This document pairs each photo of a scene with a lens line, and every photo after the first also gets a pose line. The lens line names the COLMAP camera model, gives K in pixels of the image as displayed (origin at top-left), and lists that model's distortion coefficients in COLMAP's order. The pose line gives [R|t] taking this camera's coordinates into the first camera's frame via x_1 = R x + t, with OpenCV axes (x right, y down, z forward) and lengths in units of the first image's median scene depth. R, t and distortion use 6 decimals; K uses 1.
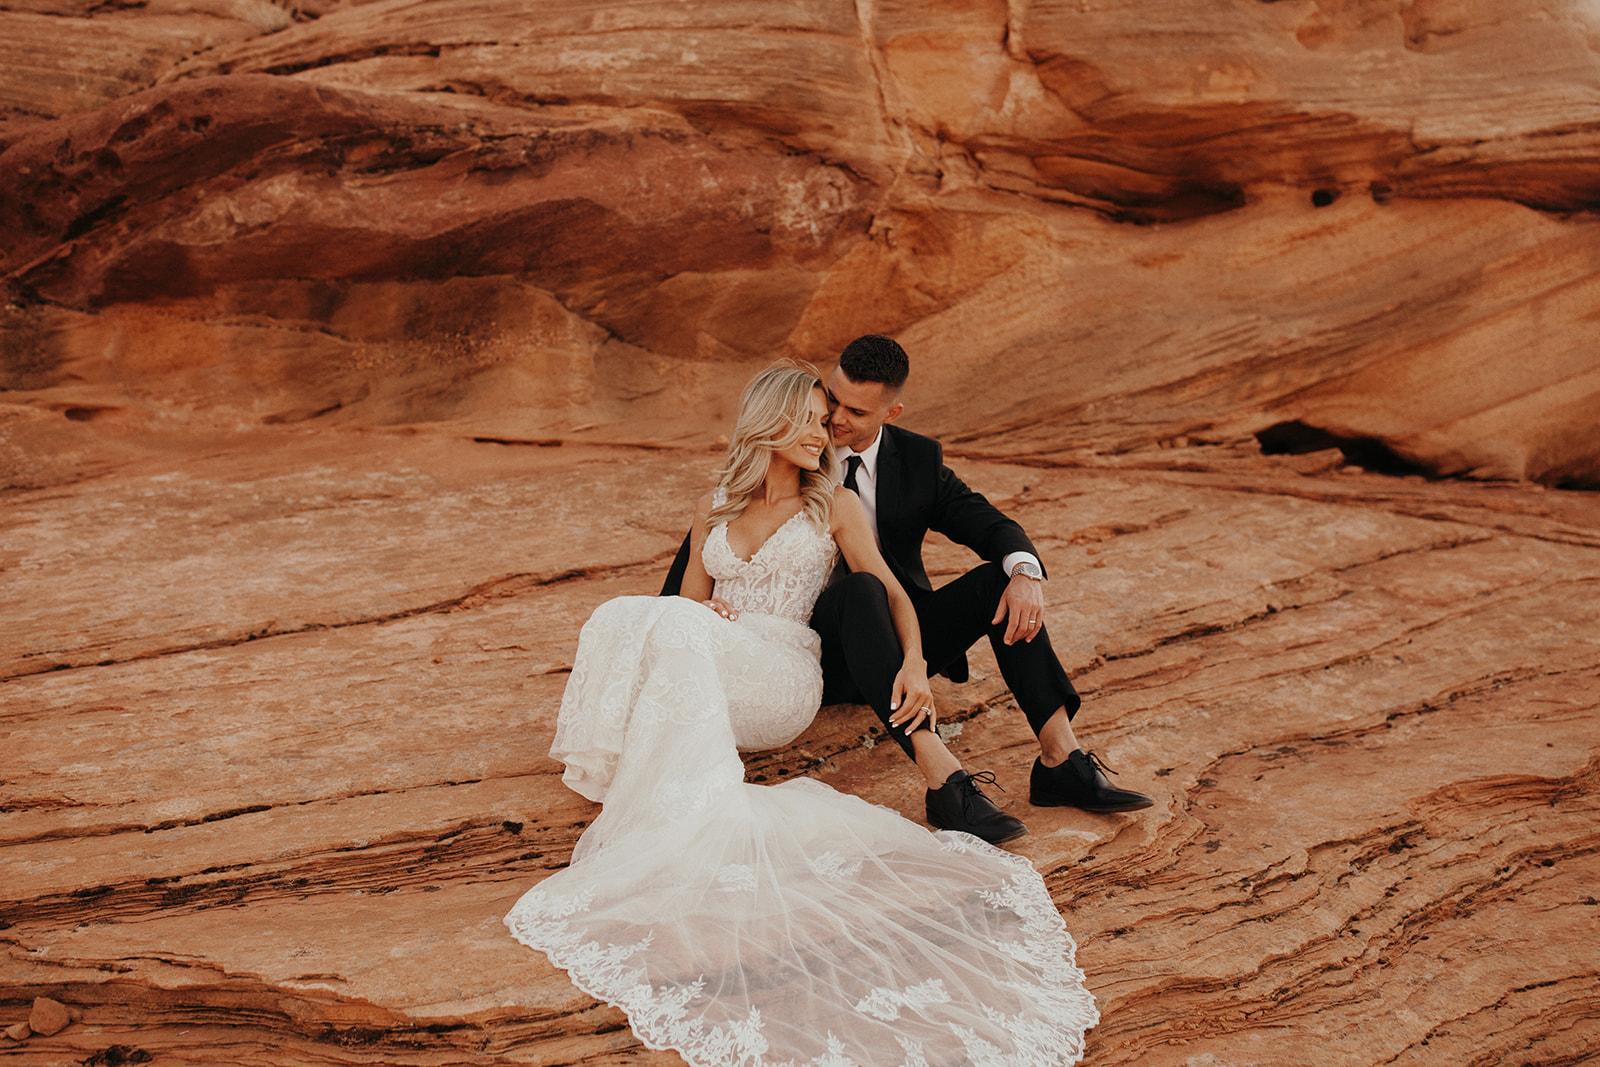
lens RADIAL K [[1537.3, 0, 805.0], [0, 1537.3, 534.3], [0, 0, 1]] dist [0.000345, -0.021553]
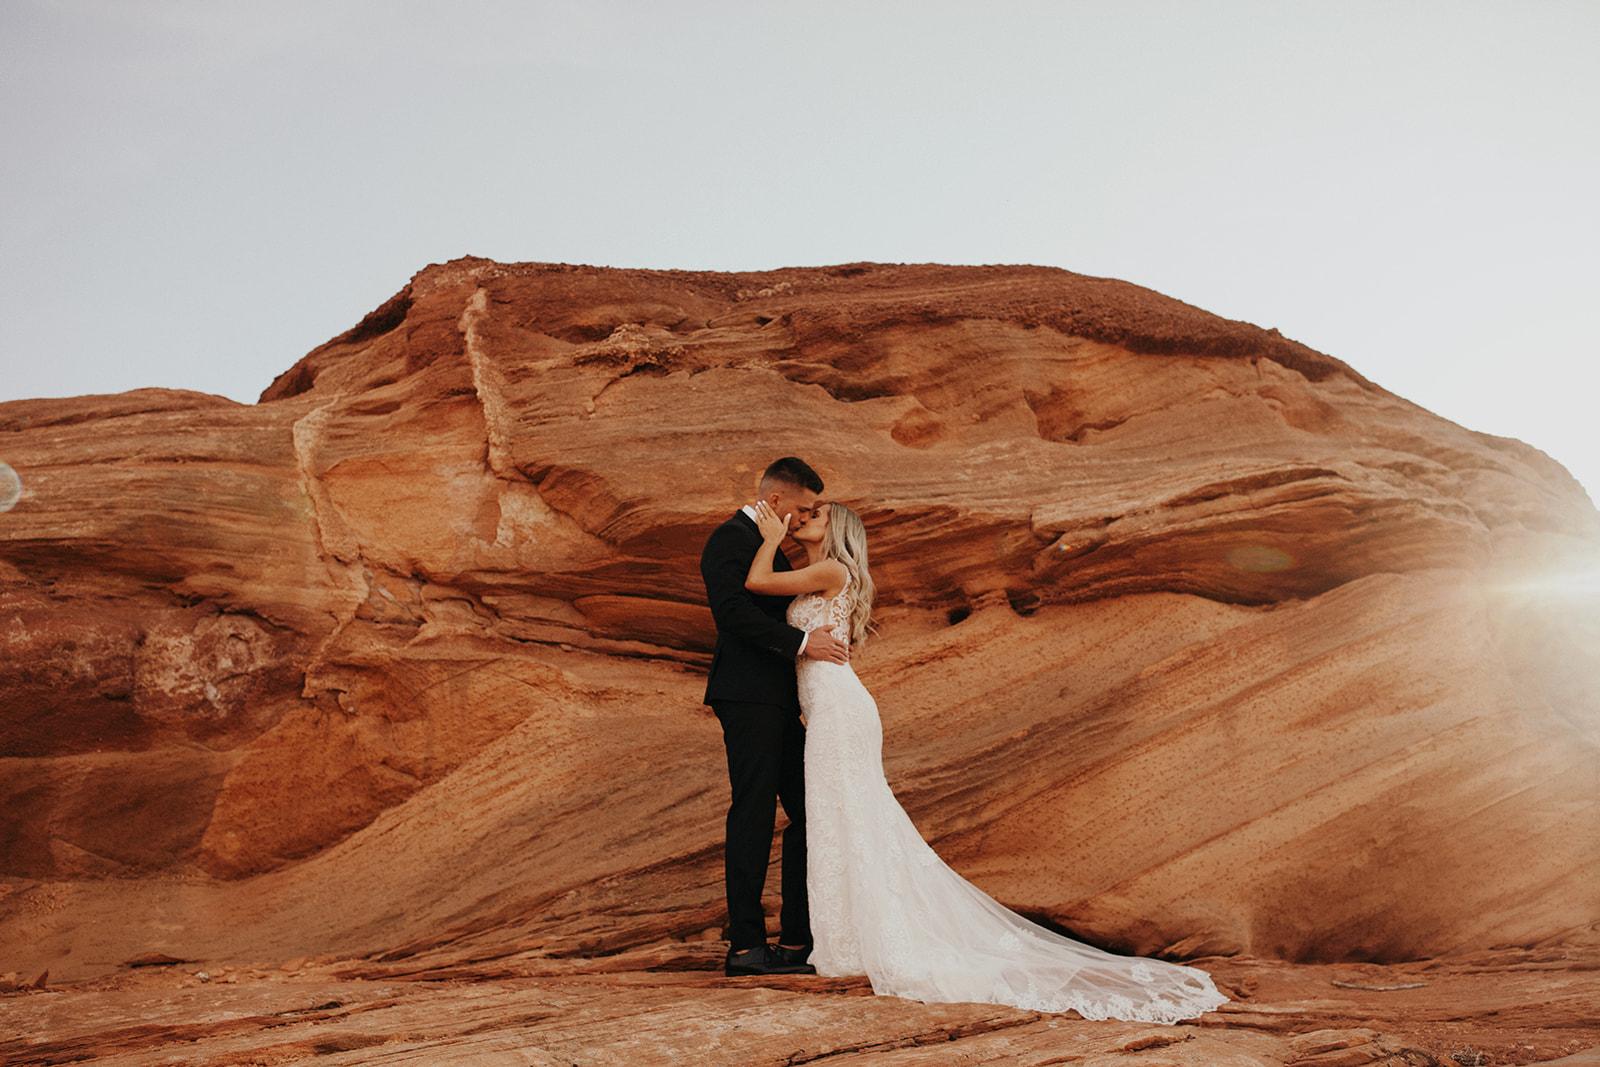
lens RADIAL K [[1537.3, 0, 805.0], [0, 1537.3, 534.3], [0, 0, 1]] dist [0.000345, -0.021553]
pose [[0.993642, -0.102114, -0.047420, 0.331579], [0.076387, 0.920858, -0.382342, 0.043946], [0.082710, 0.376289, 0.922803, 0.266919]]
